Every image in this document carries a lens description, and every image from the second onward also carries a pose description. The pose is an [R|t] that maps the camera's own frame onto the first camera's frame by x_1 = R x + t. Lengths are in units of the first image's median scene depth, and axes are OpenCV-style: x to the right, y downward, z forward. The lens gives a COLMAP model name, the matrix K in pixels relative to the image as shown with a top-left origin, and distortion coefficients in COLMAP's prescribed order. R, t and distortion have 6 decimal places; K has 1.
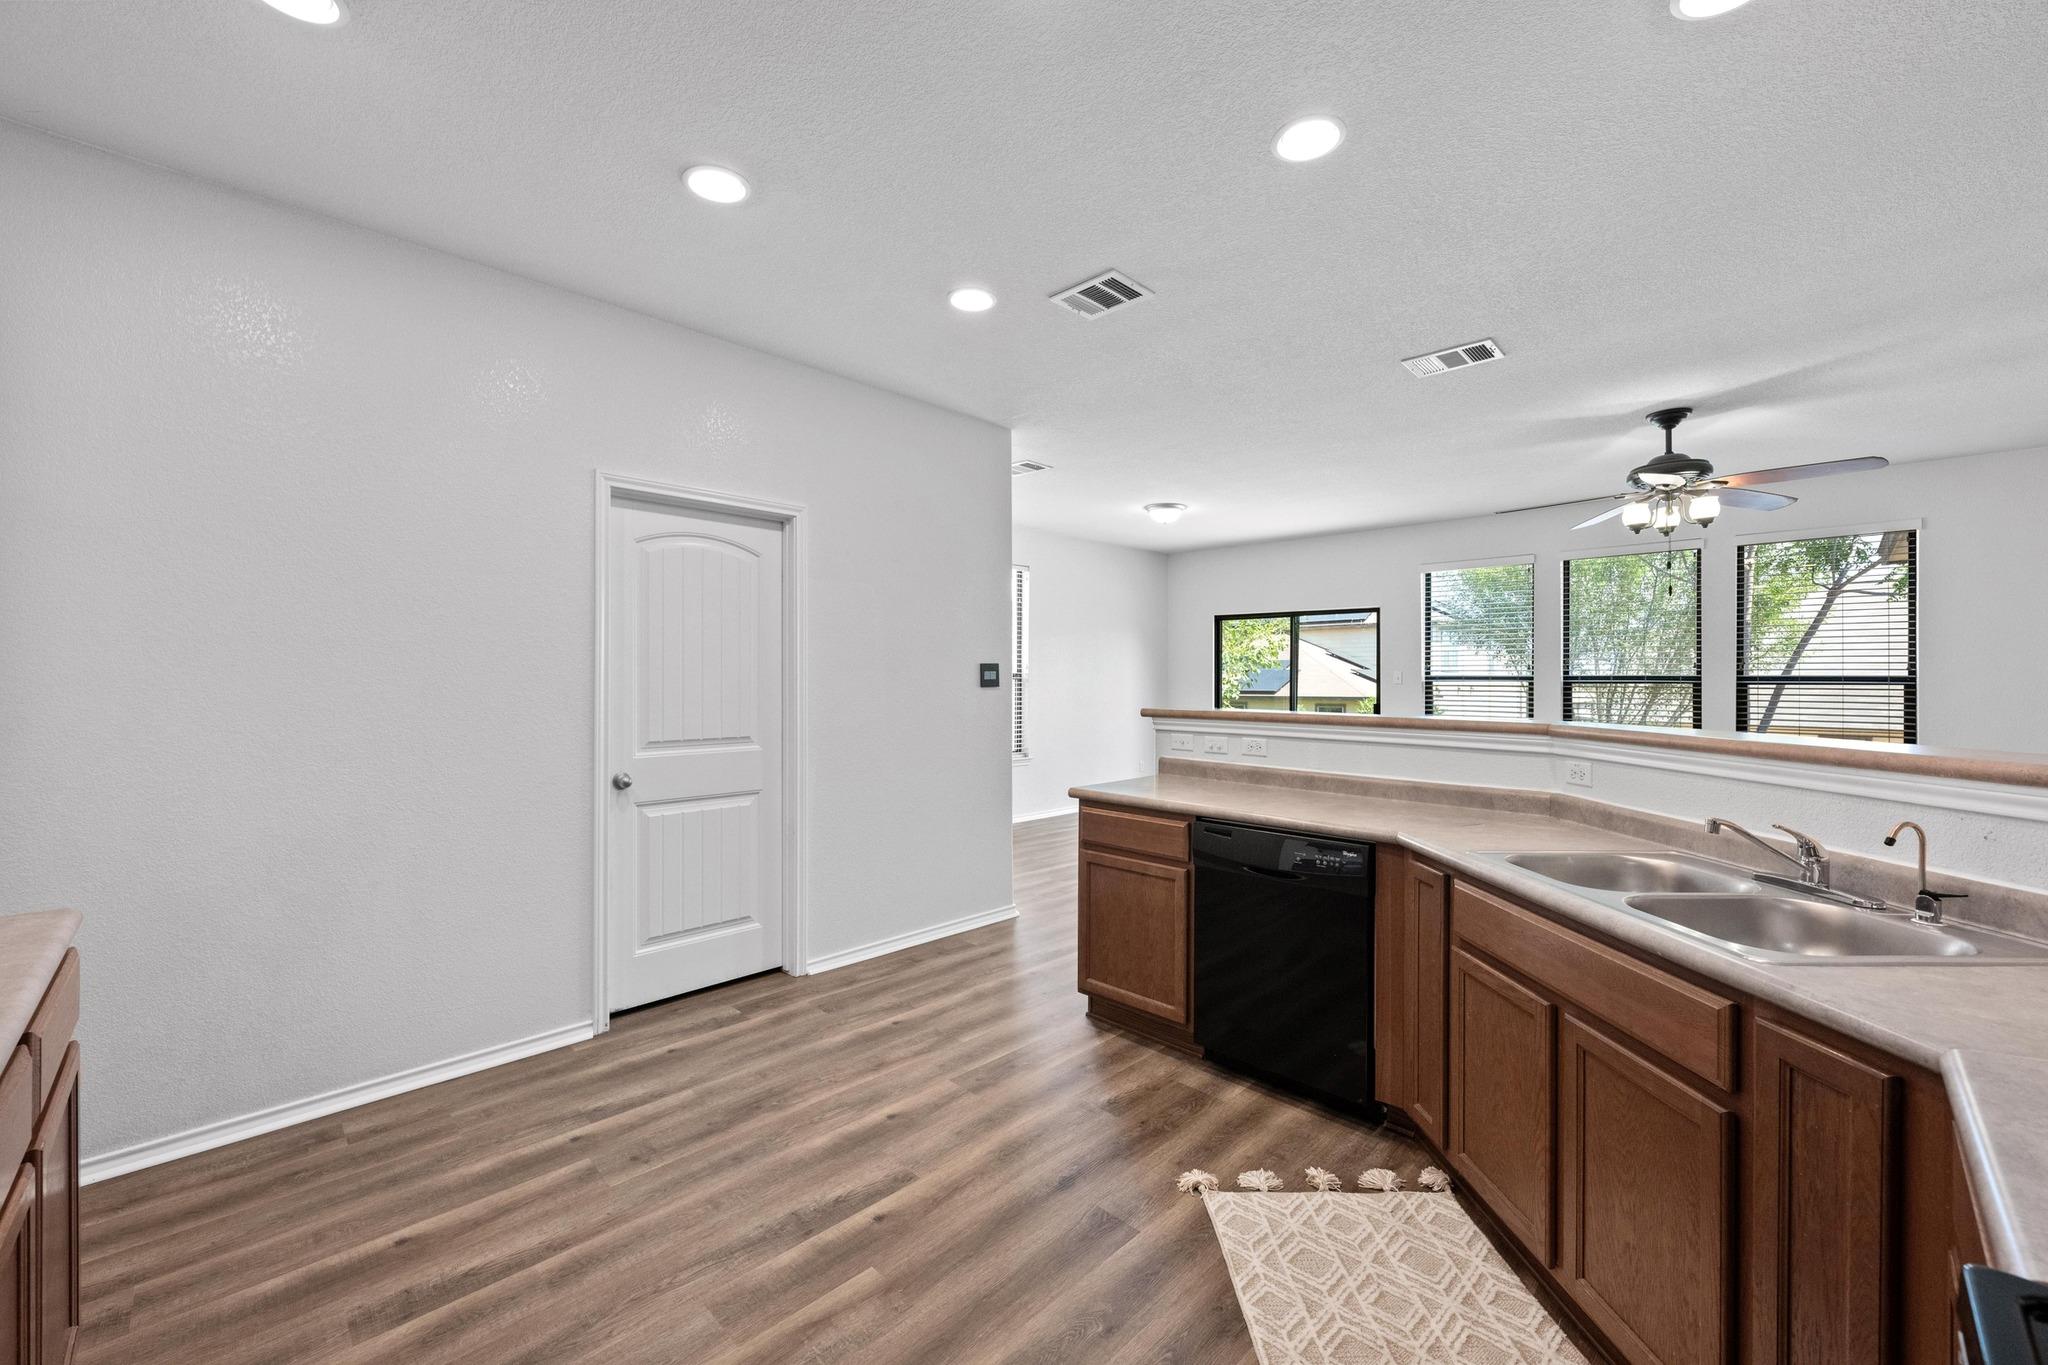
lens RADIAL K [[811.9, 0, 1024.0], [0, 811.9, 682.5], [0, 0, 1]] dist [-0.000629, 0.000017]
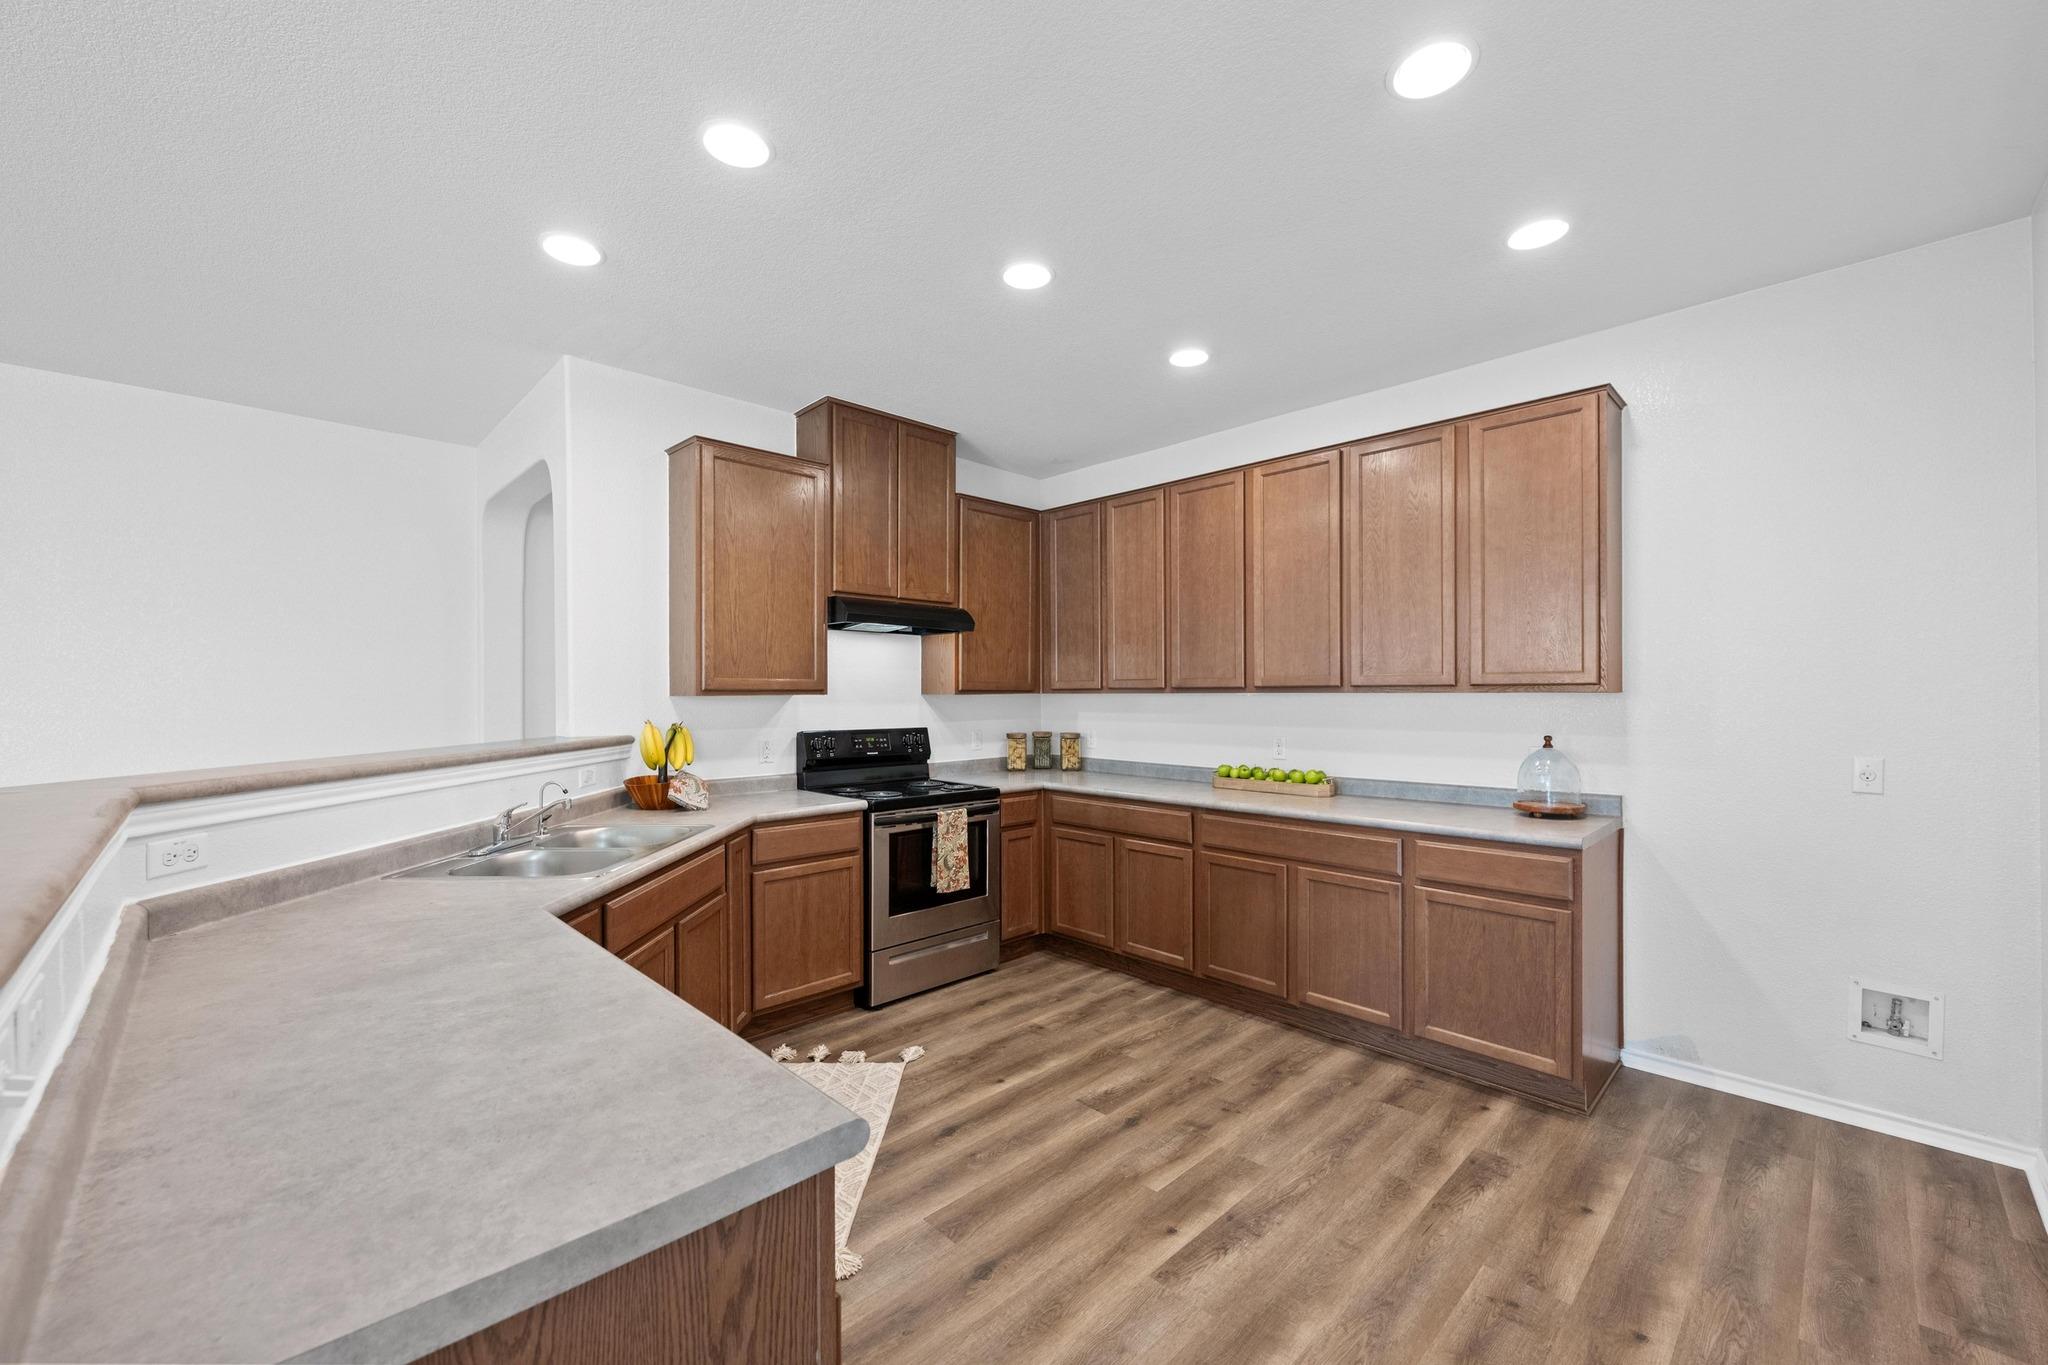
lens RADIAL K [[814.5, 0, 1027.1], [0, 814.5, 689.0], [0, 0, 1]] dist [-0.001297, -0.000092]
pose [[-0.999957, -0.002323, 0.009010, -0.001918], [-0.002326, 0.999997, -0.000308, -0.019424], [-0.009009, -0.000329, -0.999959, 1.447471]]
